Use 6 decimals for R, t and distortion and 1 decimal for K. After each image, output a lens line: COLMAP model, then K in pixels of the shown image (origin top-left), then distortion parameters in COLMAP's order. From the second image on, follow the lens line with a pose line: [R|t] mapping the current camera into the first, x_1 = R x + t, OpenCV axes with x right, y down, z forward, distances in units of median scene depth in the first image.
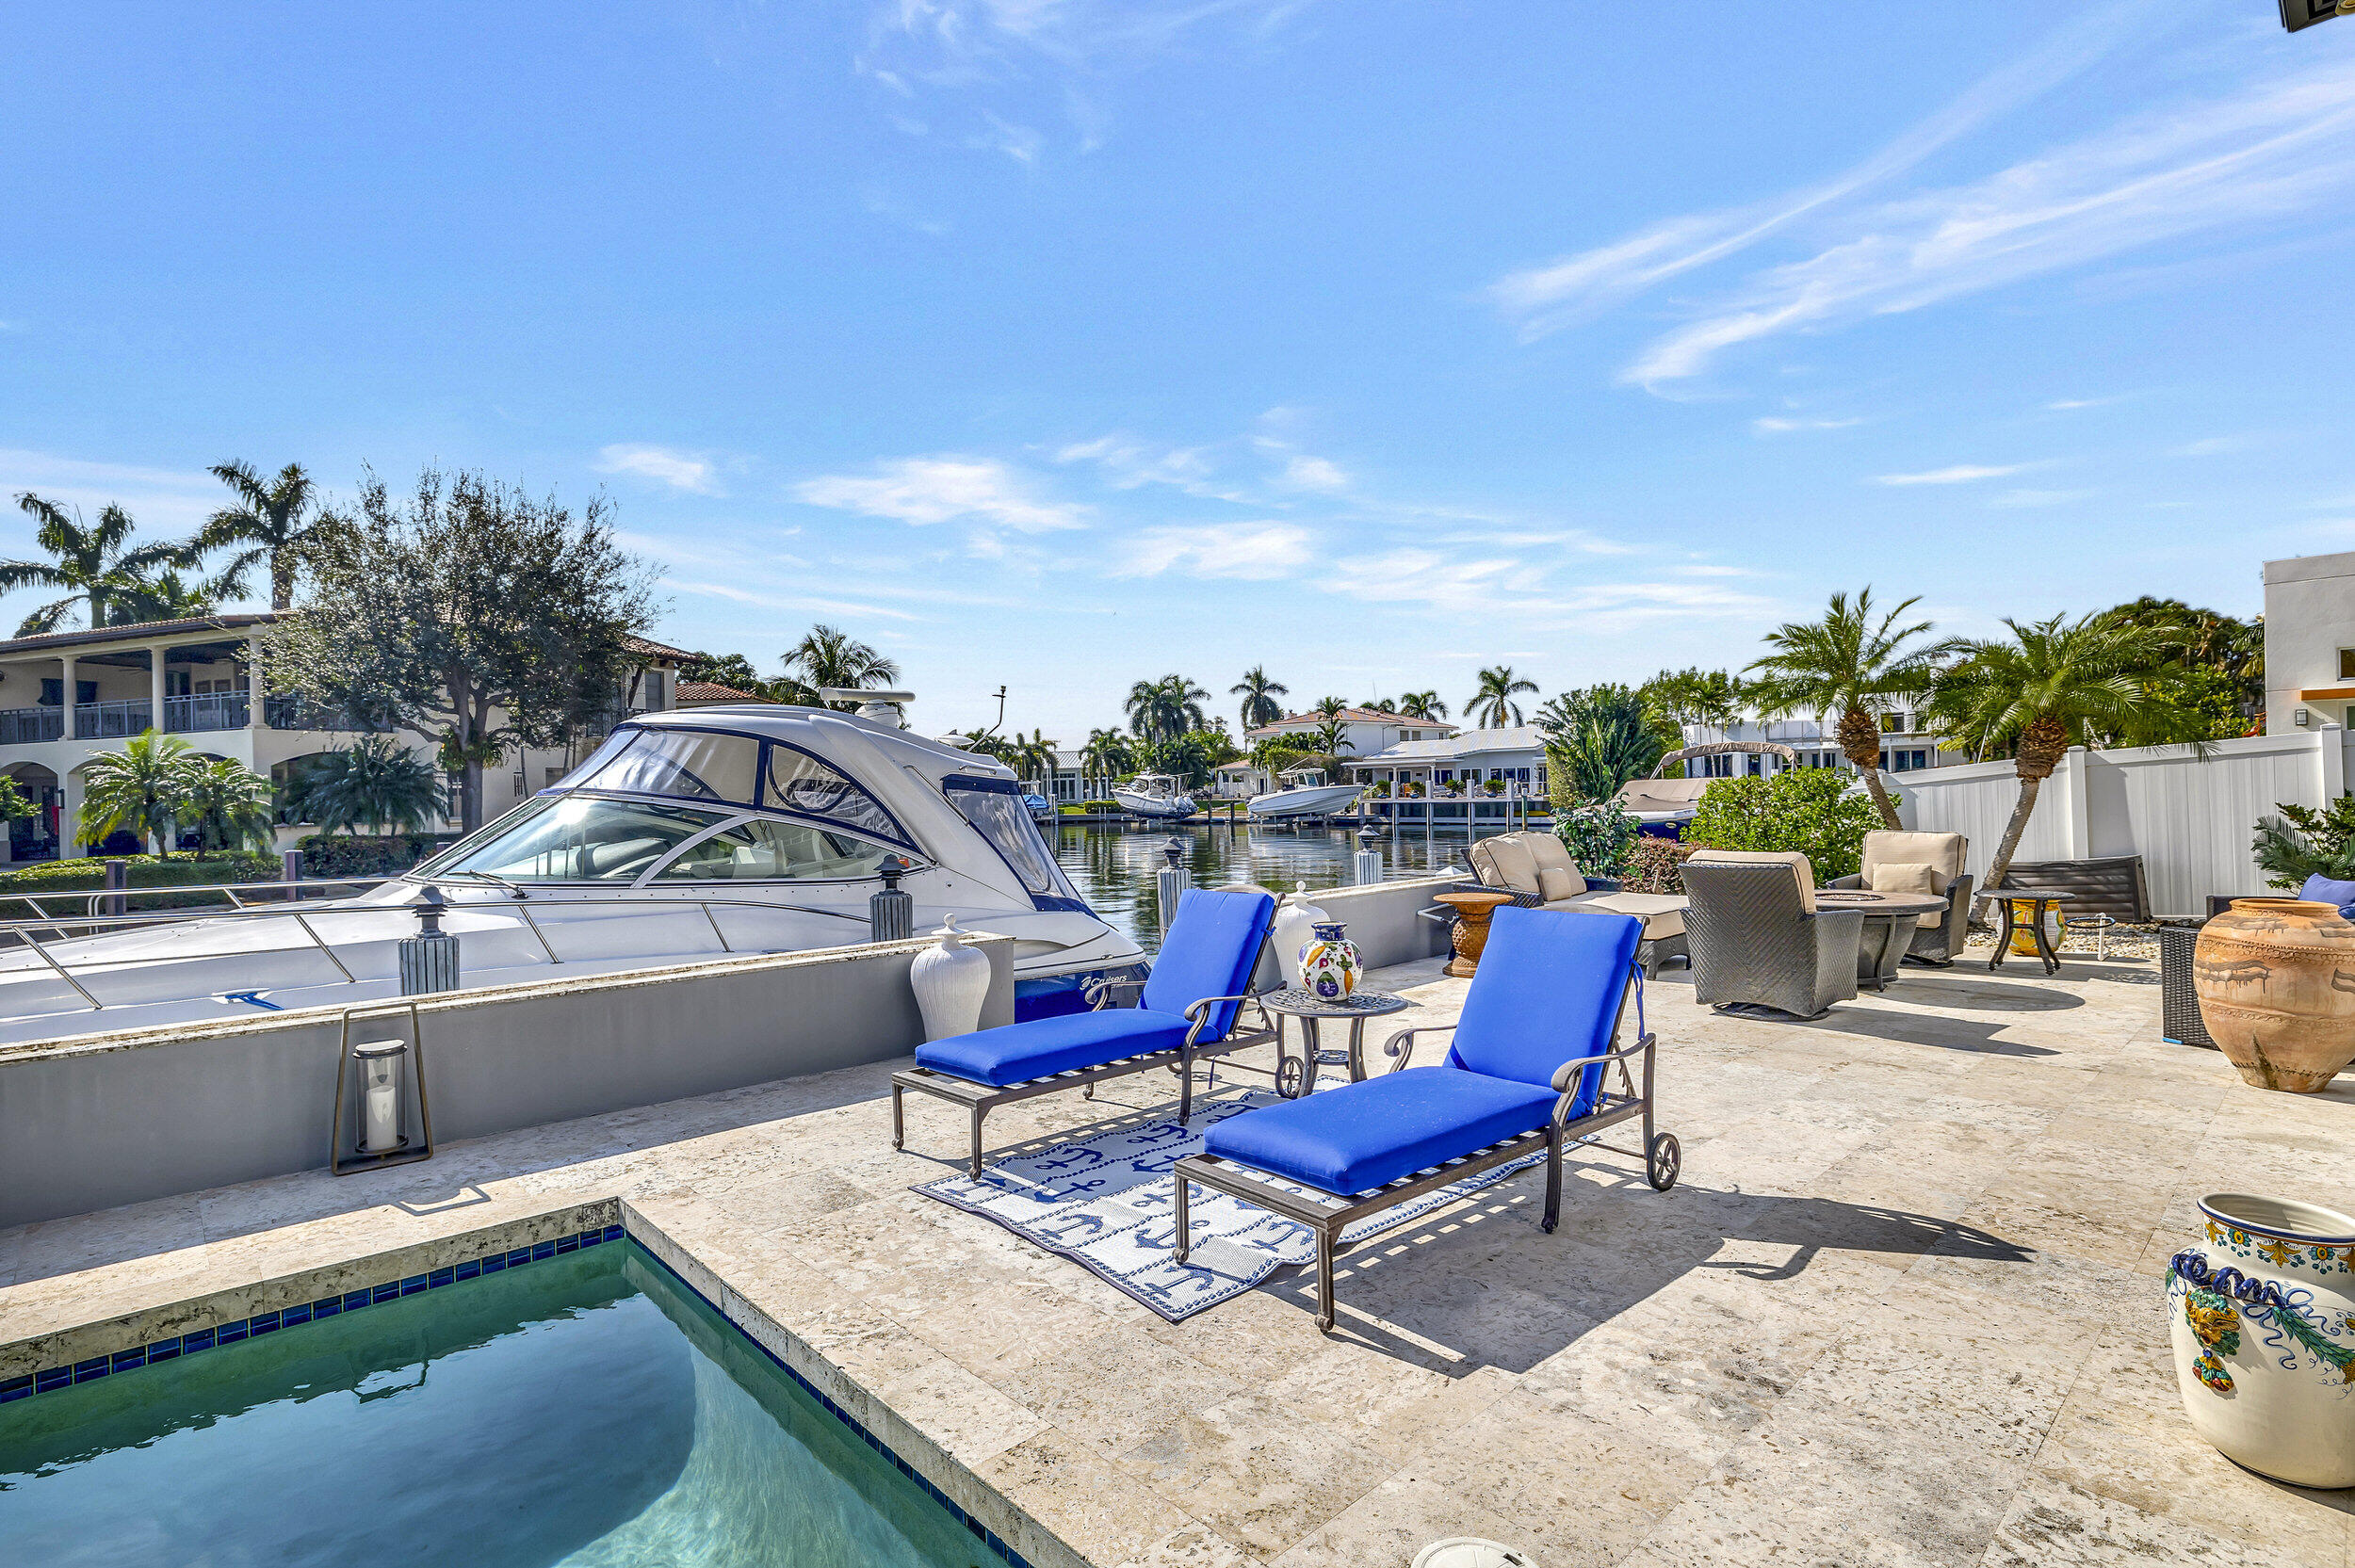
lens RADIAL K [[1095.7, 0, 1171.3], [0, 1095.7, 787.5], [0, 0, 1]] dist [-0.017661, -0.000639]
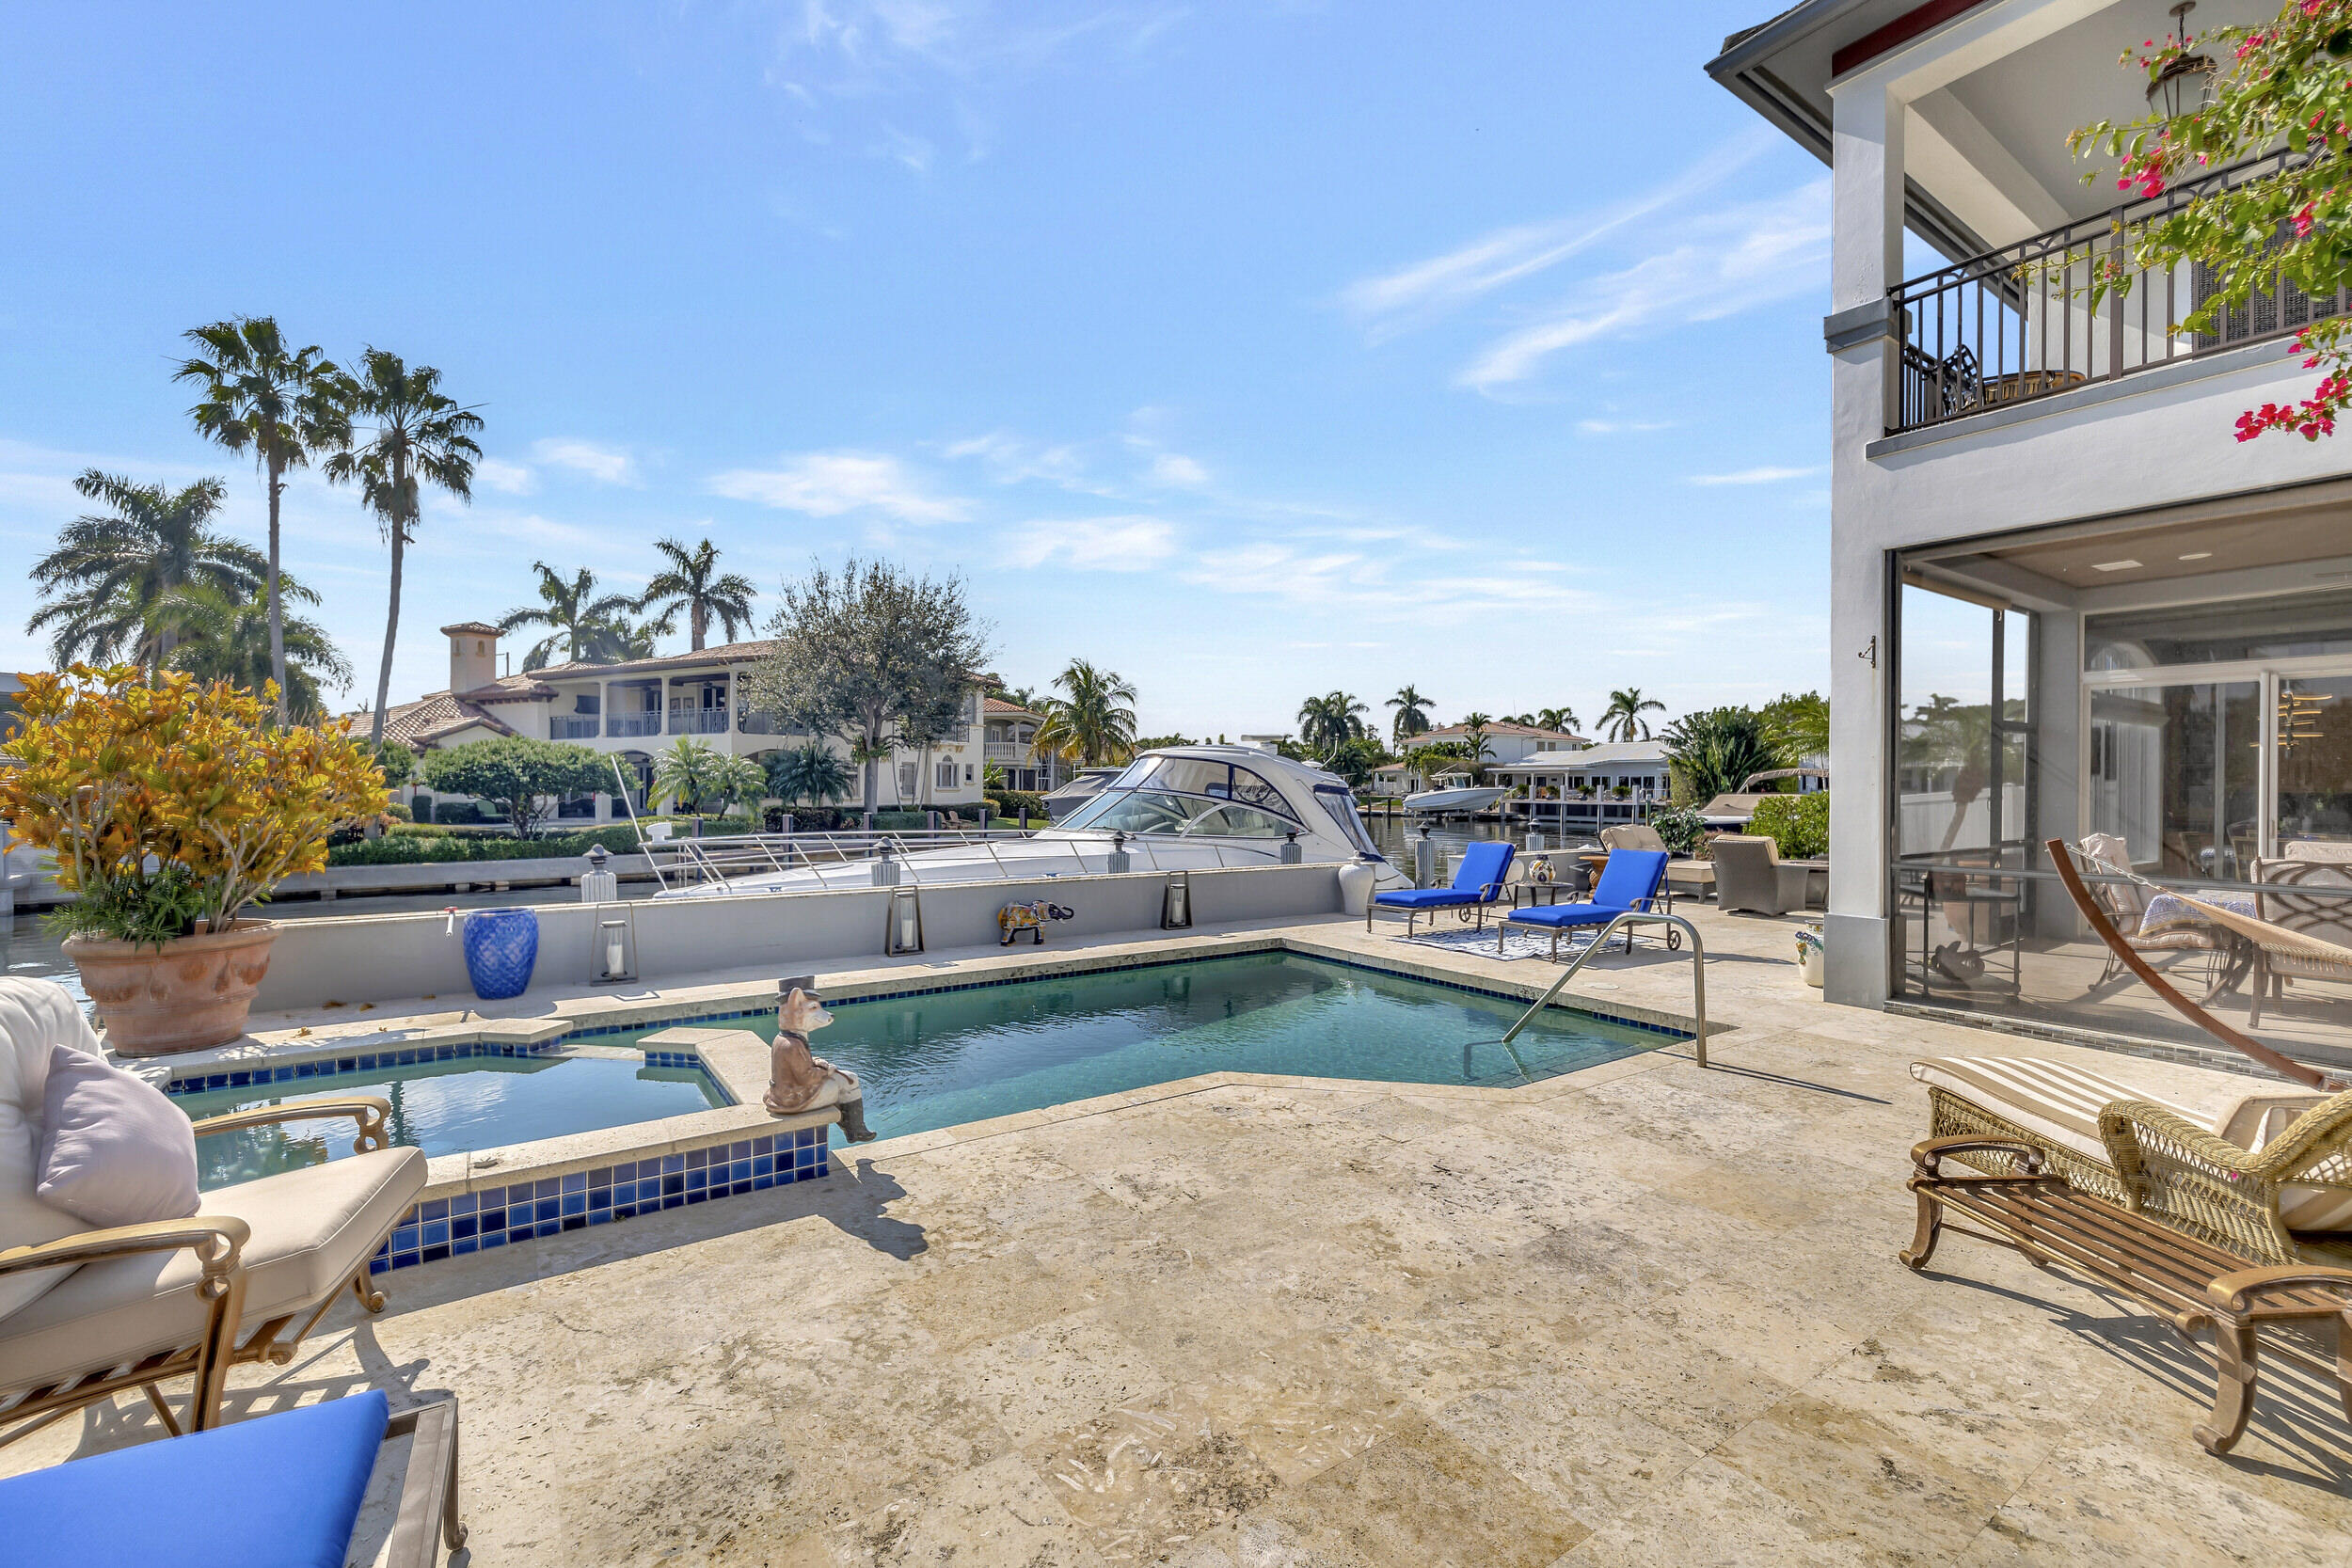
lens RADIAL K [[984.6, 0, 1133.3], [0, 984.6, 781.5], [0, 0, 1]] dist [0.009330, -0.000015]
pose [[0.984524, 0.023740, -0.173634, -0.041495], [-0.023501, 0.999718, 0.003435, -0.003215], [0.173667, 0.000699, 0.984804, -0.149006]]
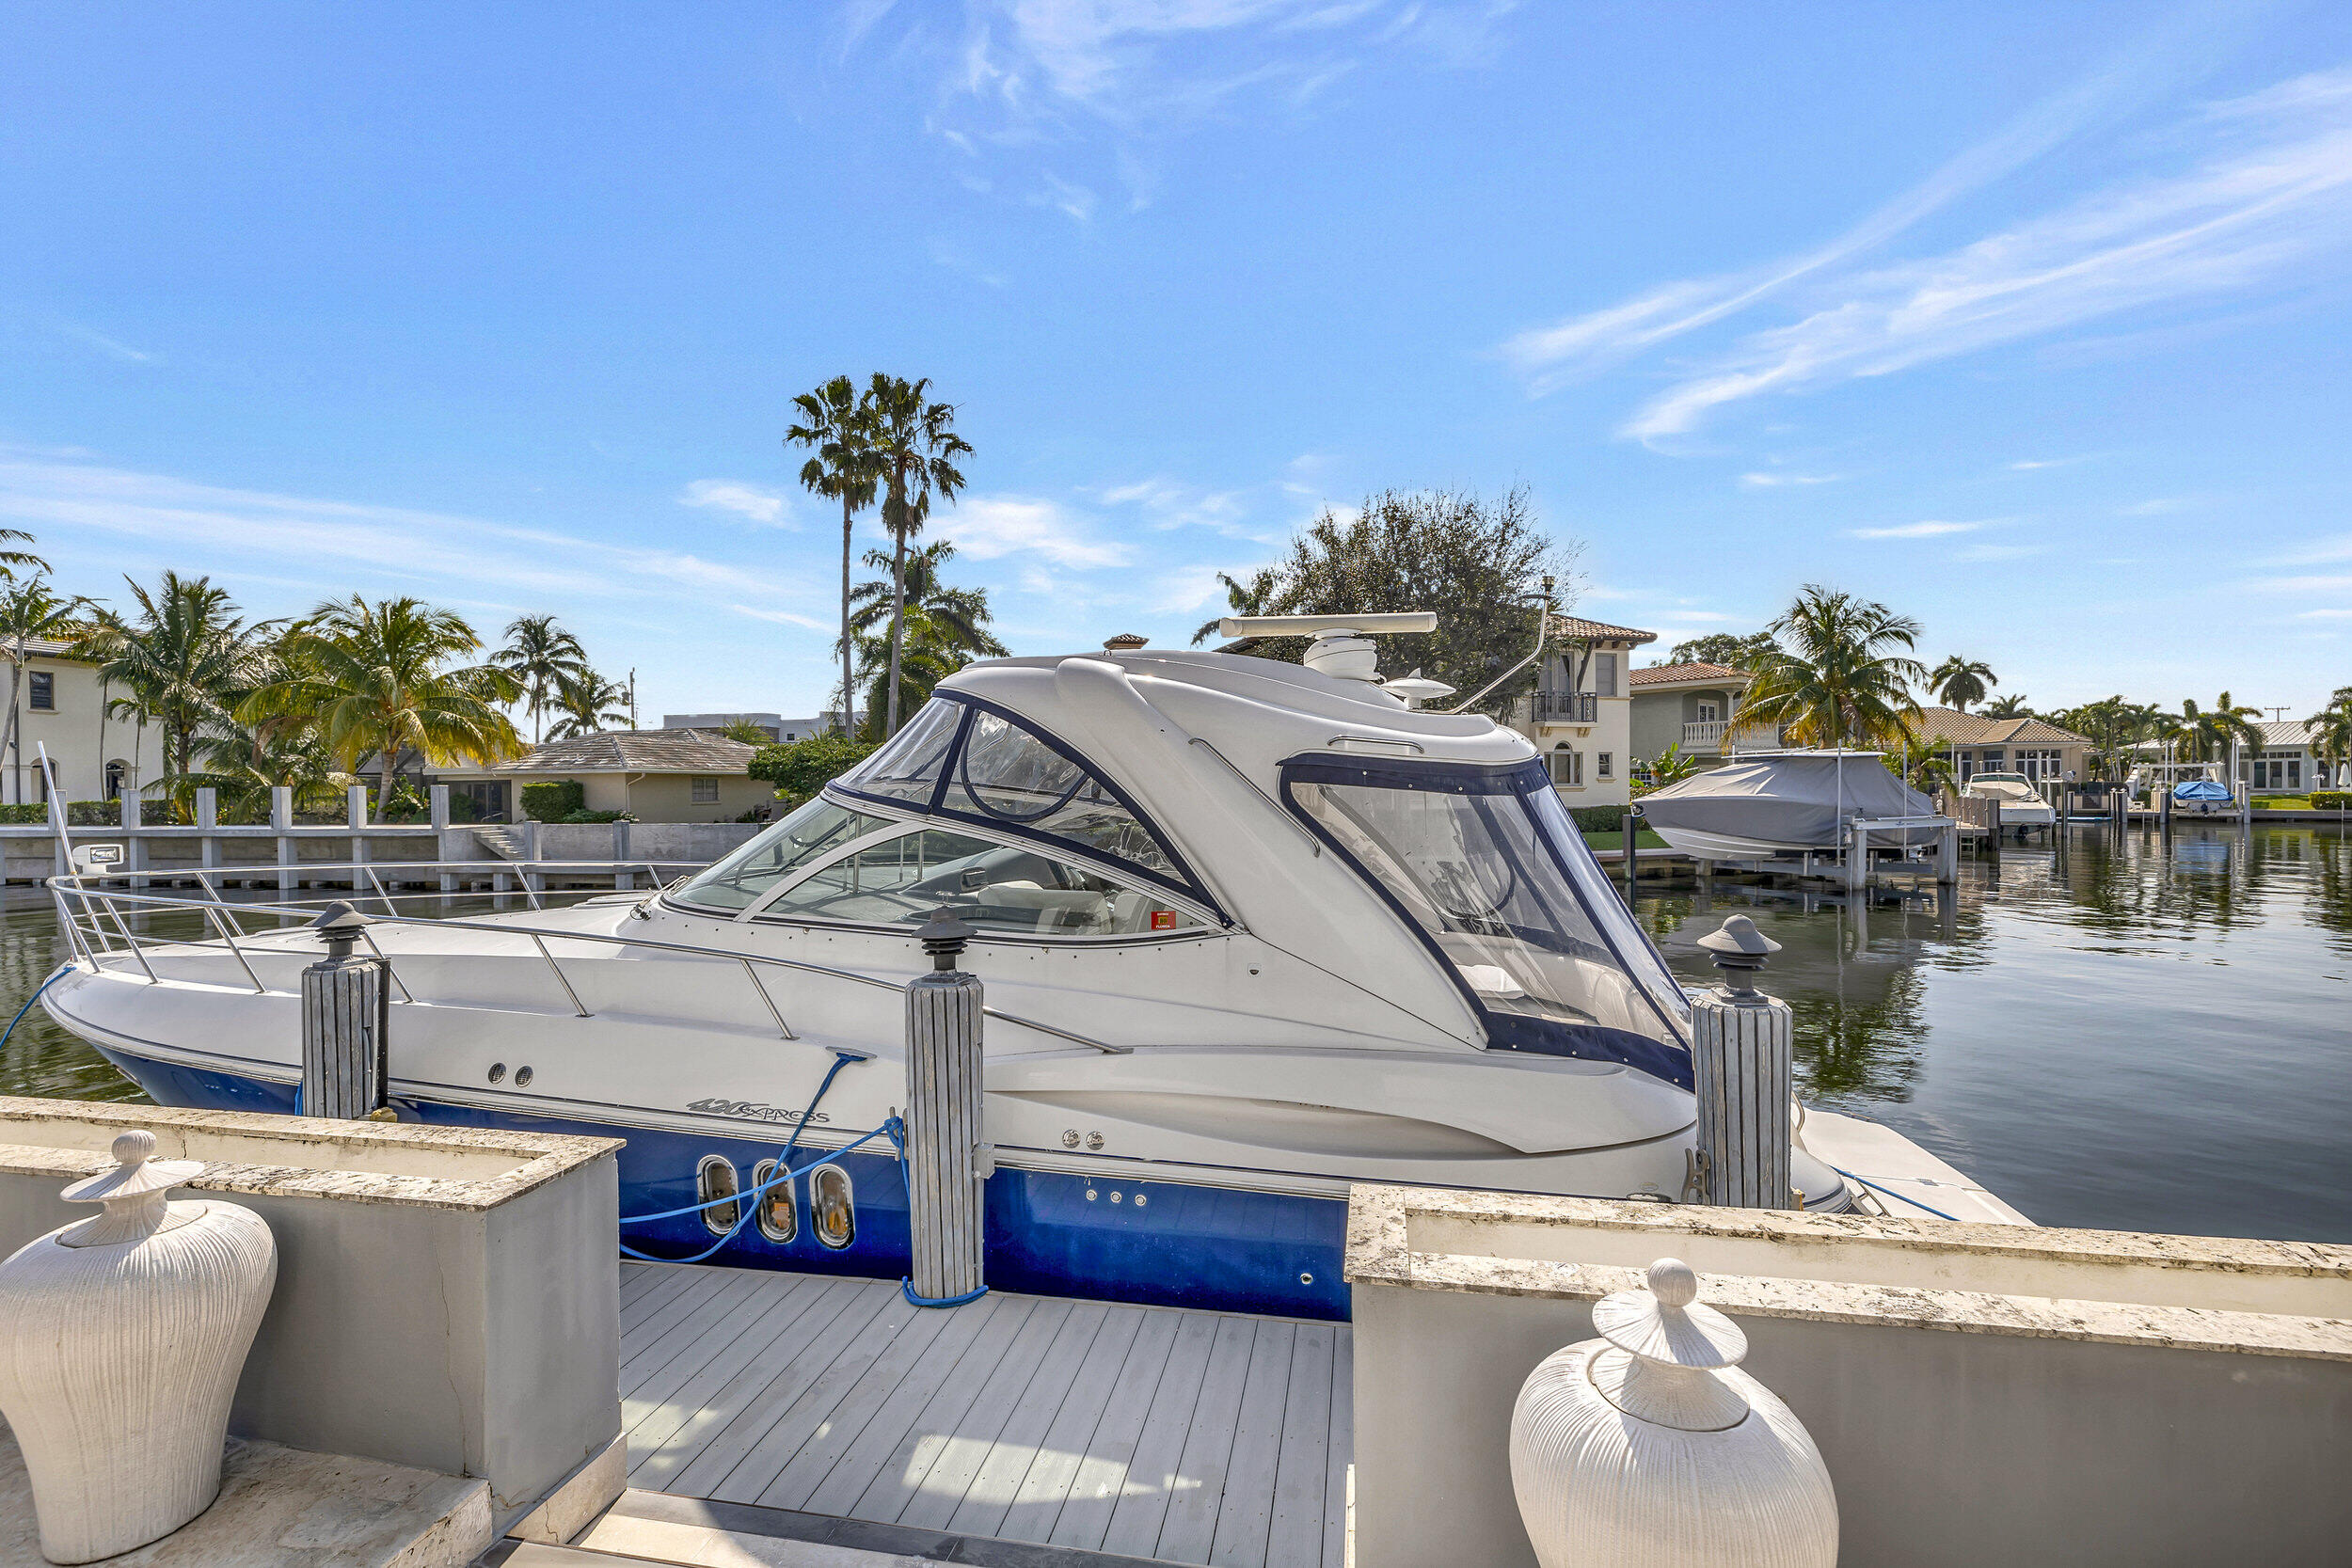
lens RADIAL K [[984.6, 0, 1192.3], [0, 984.6, 790.0], [0, 0, 1]] dist [0.009330, -0.000015]
pose [[0.592509, 0.022466, -0.805250, 0.028674], [-0.004936, 0.999694, 0.024258, -0.001371], [0.805548, -0.010398, 0.592439, 0.138253]]
